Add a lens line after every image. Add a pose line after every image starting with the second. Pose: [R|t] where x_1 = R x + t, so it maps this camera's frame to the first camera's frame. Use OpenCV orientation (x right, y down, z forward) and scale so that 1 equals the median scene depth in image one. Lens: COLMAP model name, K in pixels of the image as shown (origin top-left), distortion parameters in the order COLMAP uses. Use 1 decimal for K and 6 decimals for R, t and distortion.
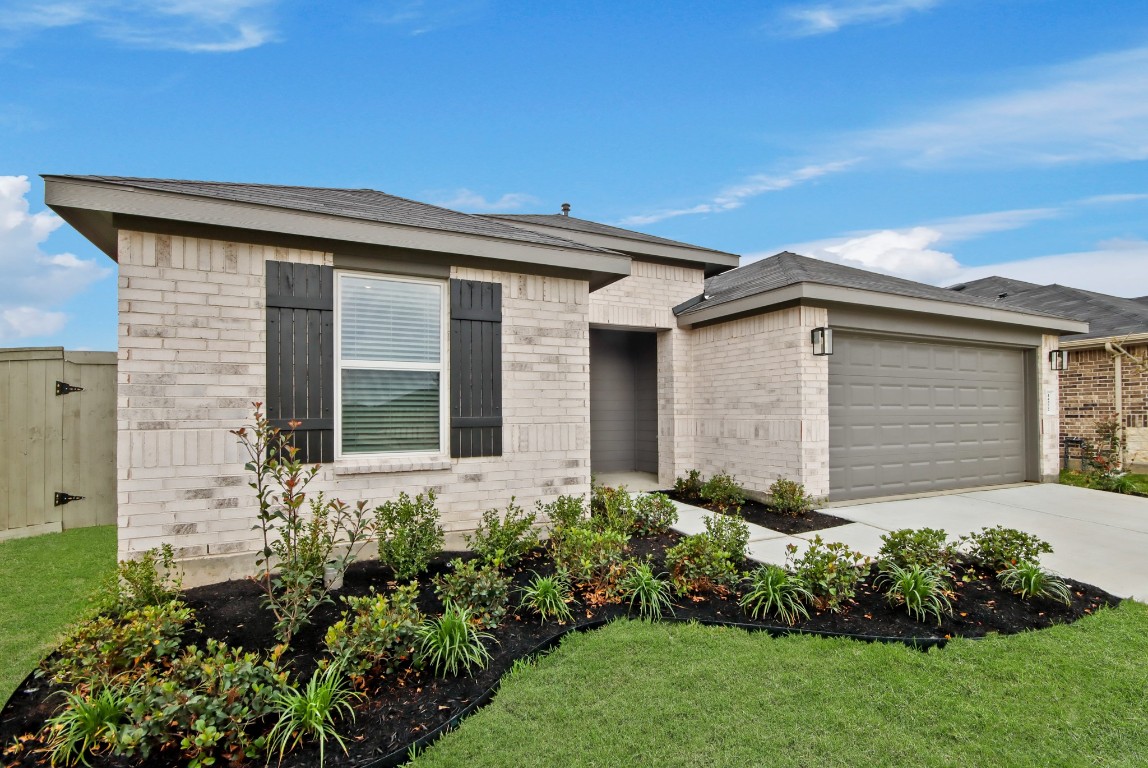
lens RADIAL K [[528.6, 0, 597.4], [0, 528.6, 409.4], [0, 0, 1]] dist [-0.001276, -0.000209]
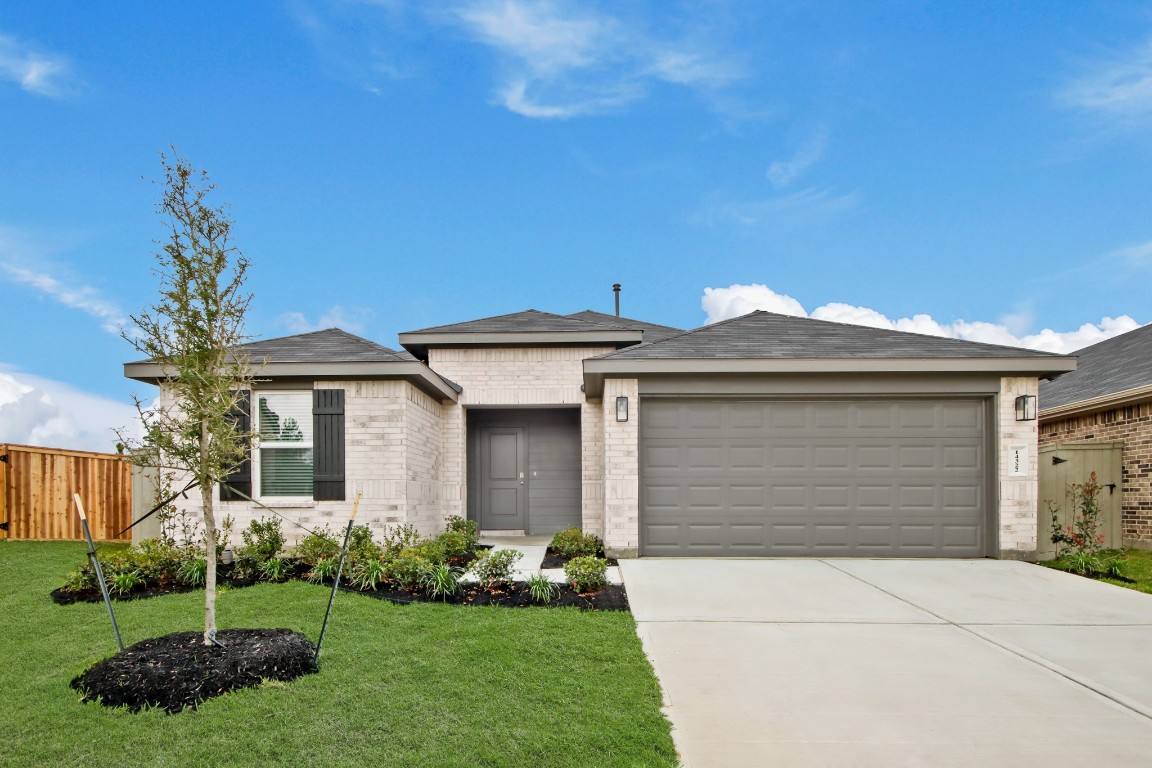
lens RADIAL K [[550.4, 0, 576.2], [0, 550.4, 498.1], [0, 0, 1]] dist [-0.003759, -0.000221]
pose [[0.885660, 0.010318, -0.464219, 1.141032], [-0.000002, 0.999753, 0.022217, 0.043552], [0.464334, -0.019676, 0.885442, -0.111299]]
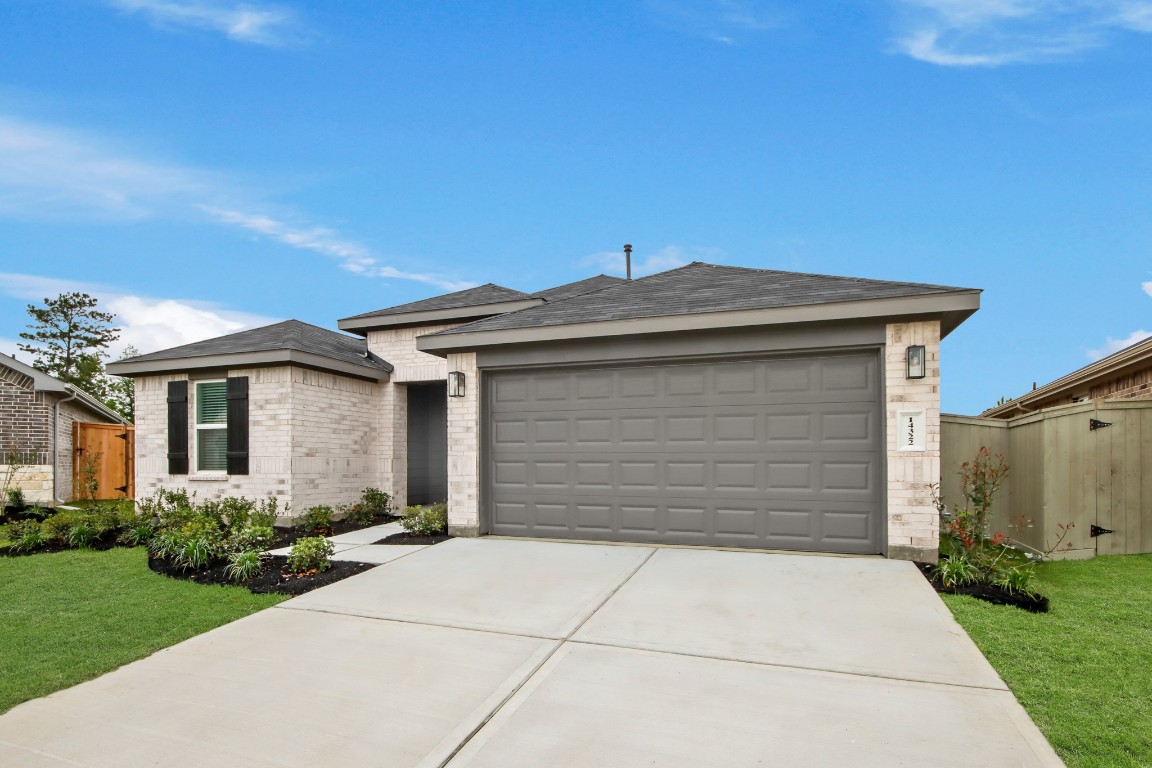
lens RADIAL K [[551.3, 0, 574.6], [0, 551.3, 454.2], [0, 0, 1]] dist [-0.000739, 0.000125]
pose [[0.709167, 0.001964, -0.705037, 1.823386], [0.005741, 0.999947, 0.008559, 0.010094], [0.705017, -0.010117, 0.709118, 0.456885]]
